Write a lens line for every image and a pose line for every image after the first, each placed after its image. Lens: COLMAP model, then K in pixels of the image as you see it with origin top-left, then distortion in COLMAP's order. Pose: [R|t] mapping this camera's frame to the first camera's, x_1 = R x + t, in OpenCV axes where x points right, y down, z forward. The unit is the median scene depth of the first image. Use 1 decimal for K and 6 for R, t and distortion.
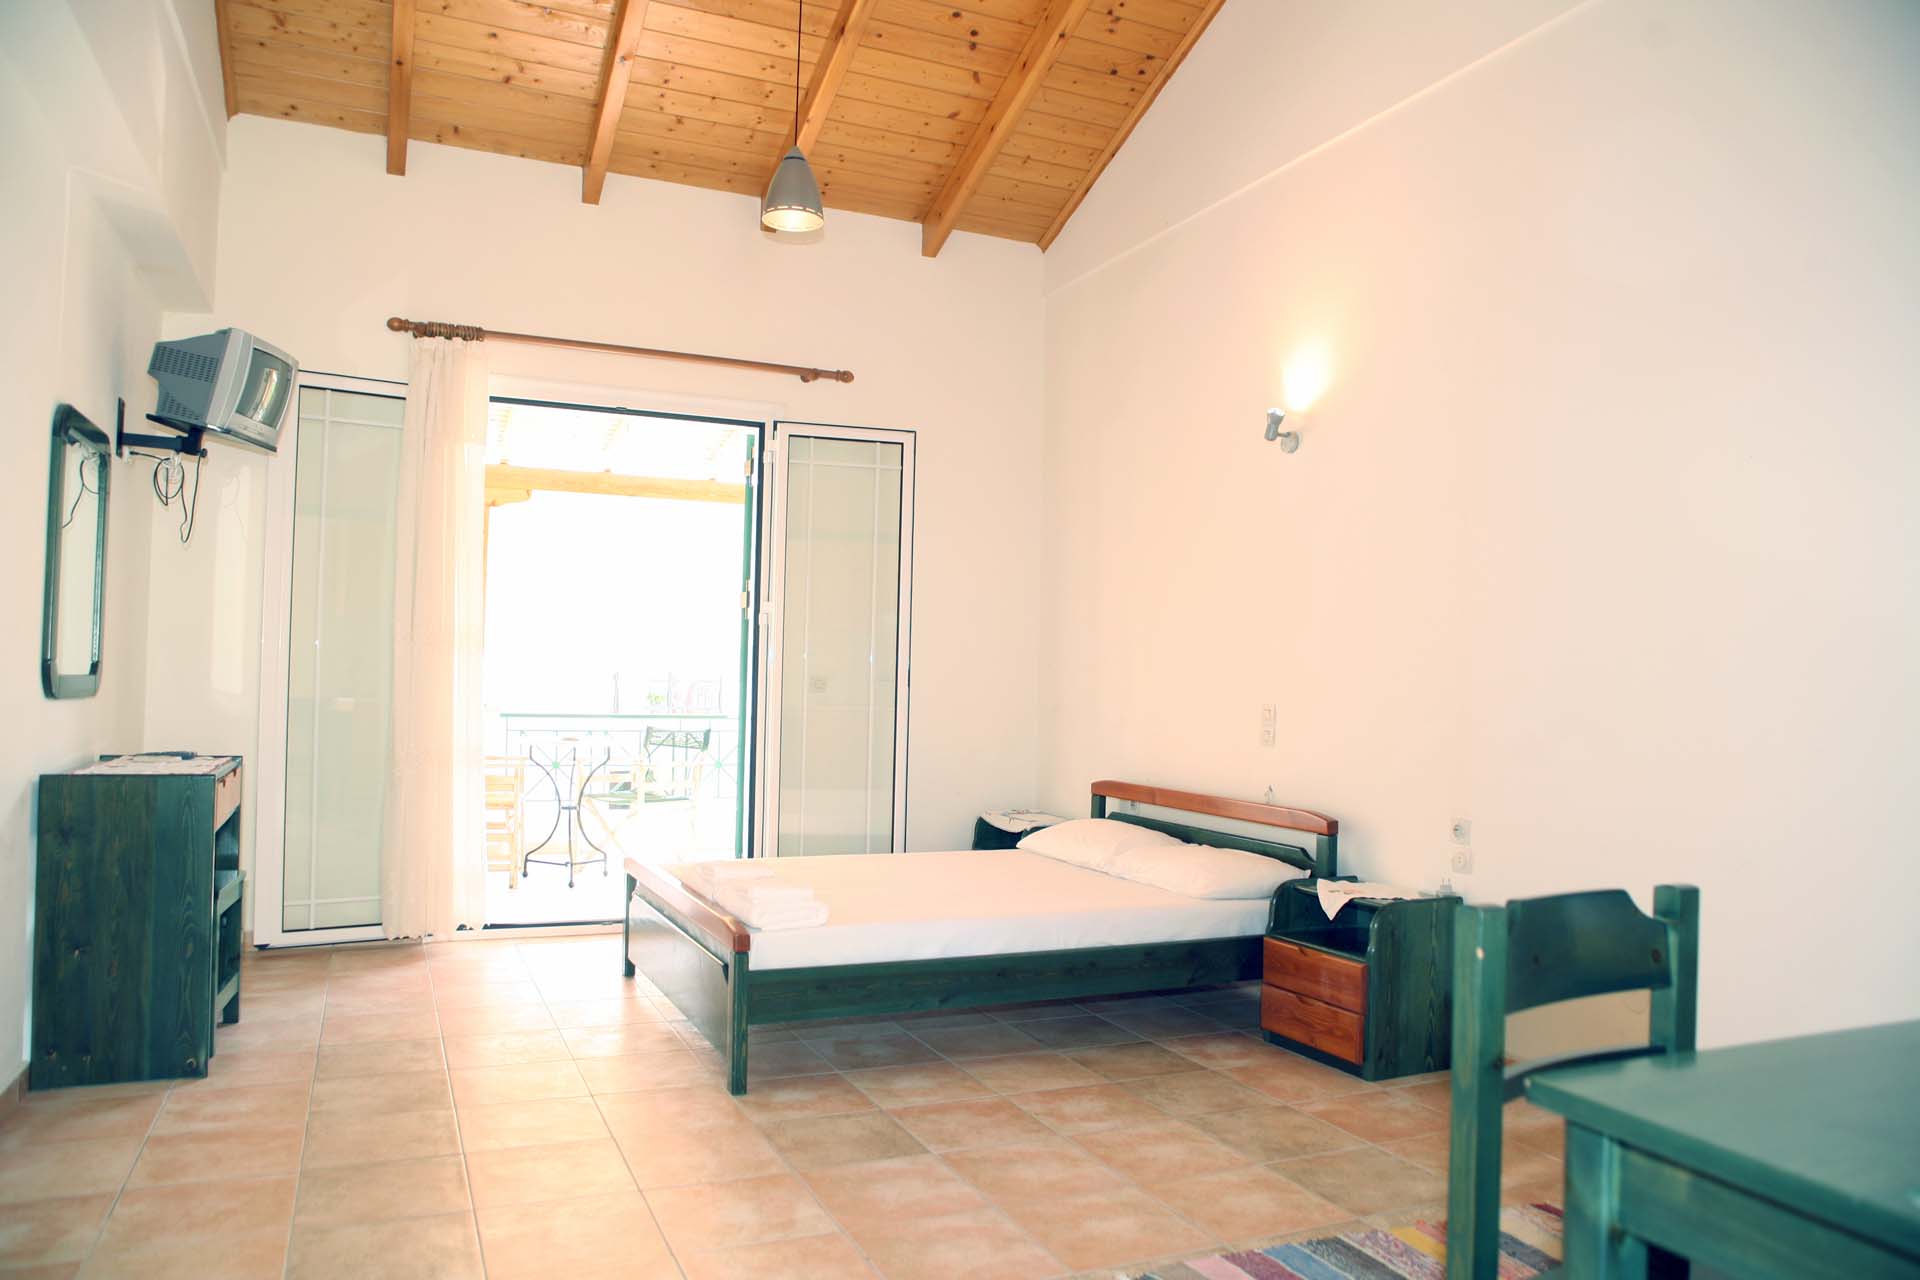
lens RADIAL K [[1328.3, 0, 956.3], [0, 1328.3, 651.8], [0, 0, 1]] dist [-0.092384, 0.067046]
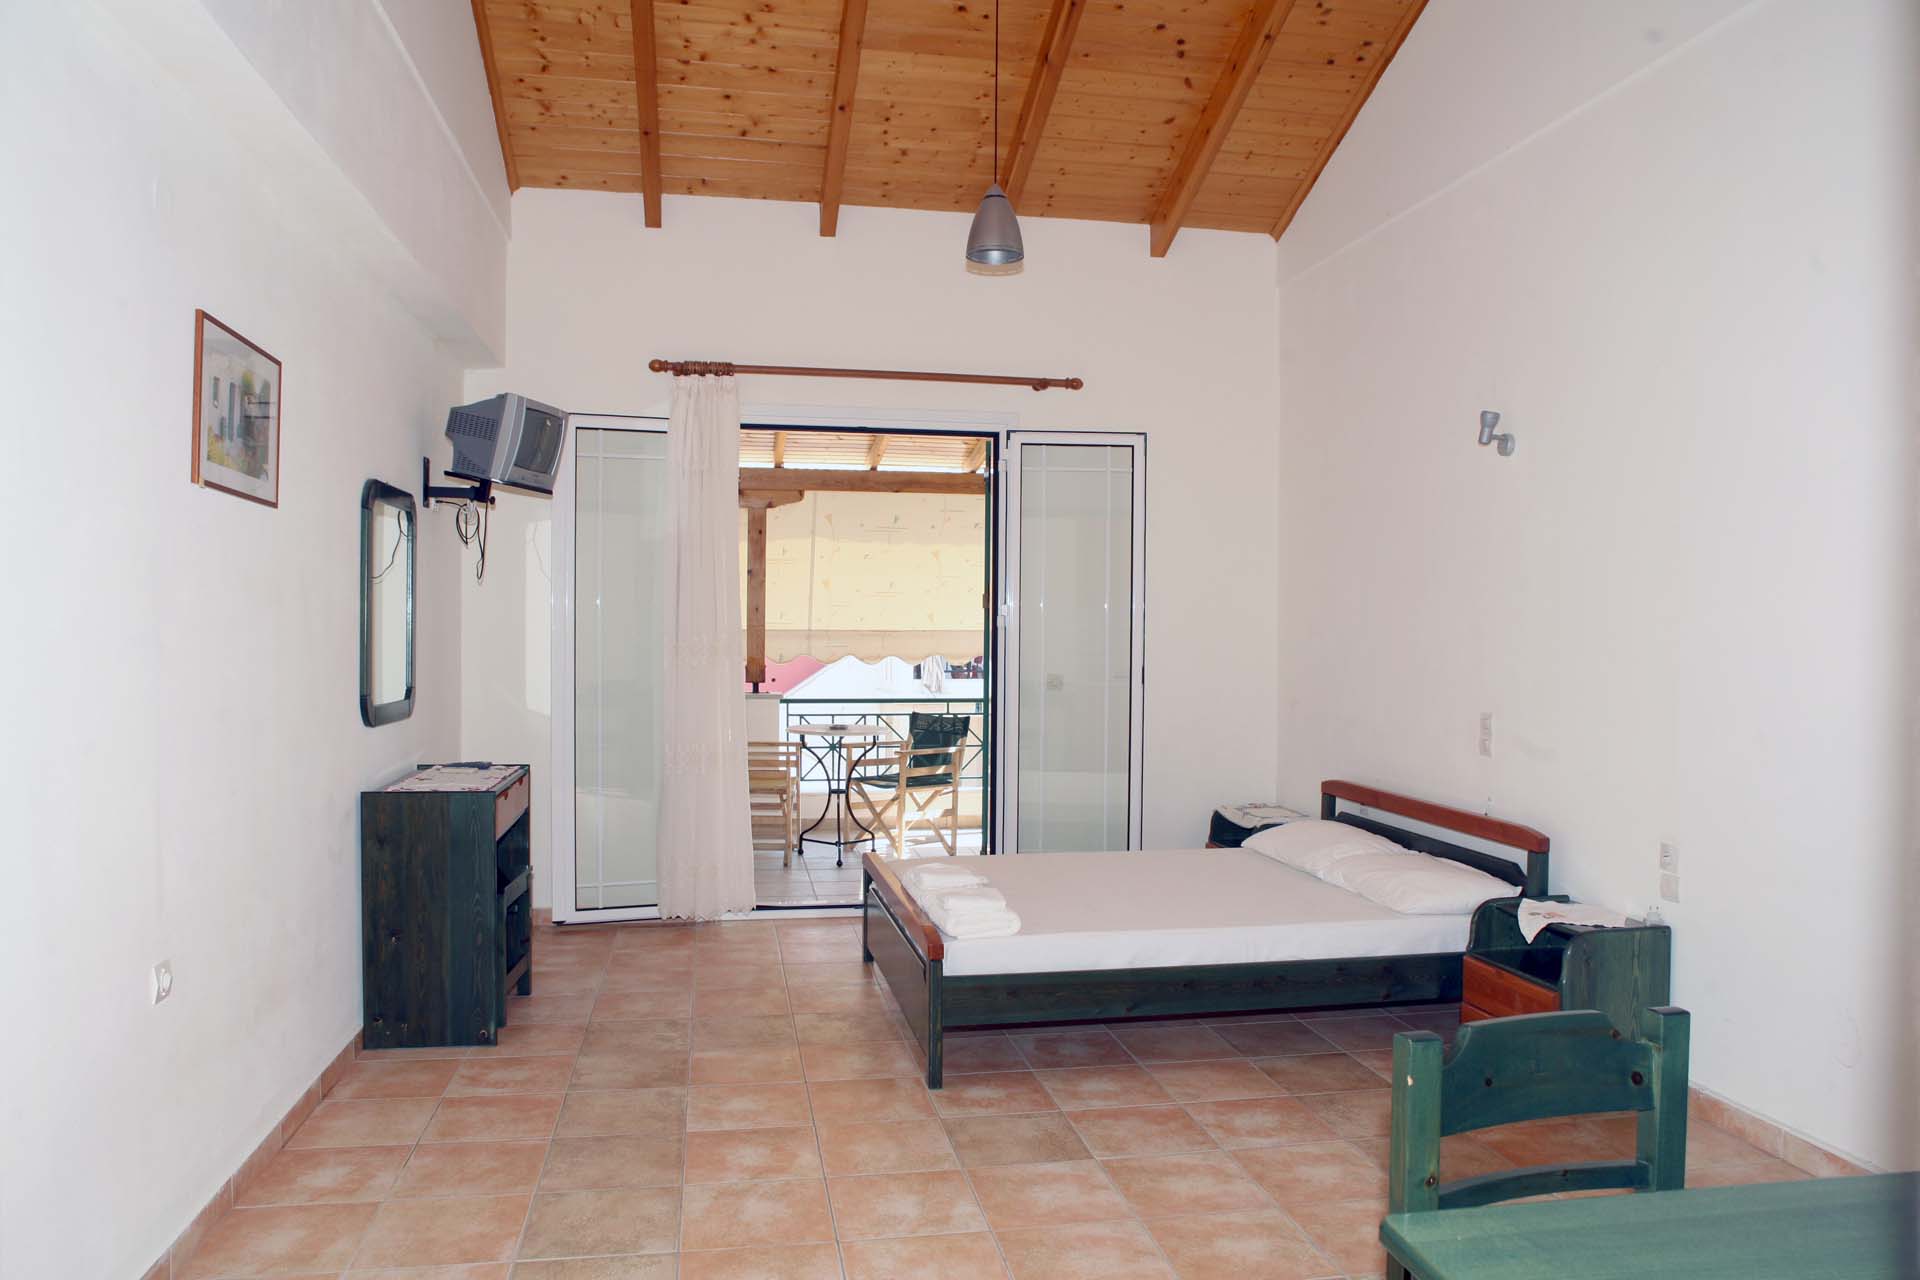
lens RADIAL K [[1328.3, 0, 956.3], [0, 1328.3, 651.8], [0, 0, 1]] dist [-0.092384, 0.067046]
pose [[0.971474, -0.010007, -0.236934, 0.093905], [0.019198, 0.999149, 0.036515, -0.054169], [0.236367, -0.040022, 0.970839, -0.038673]]
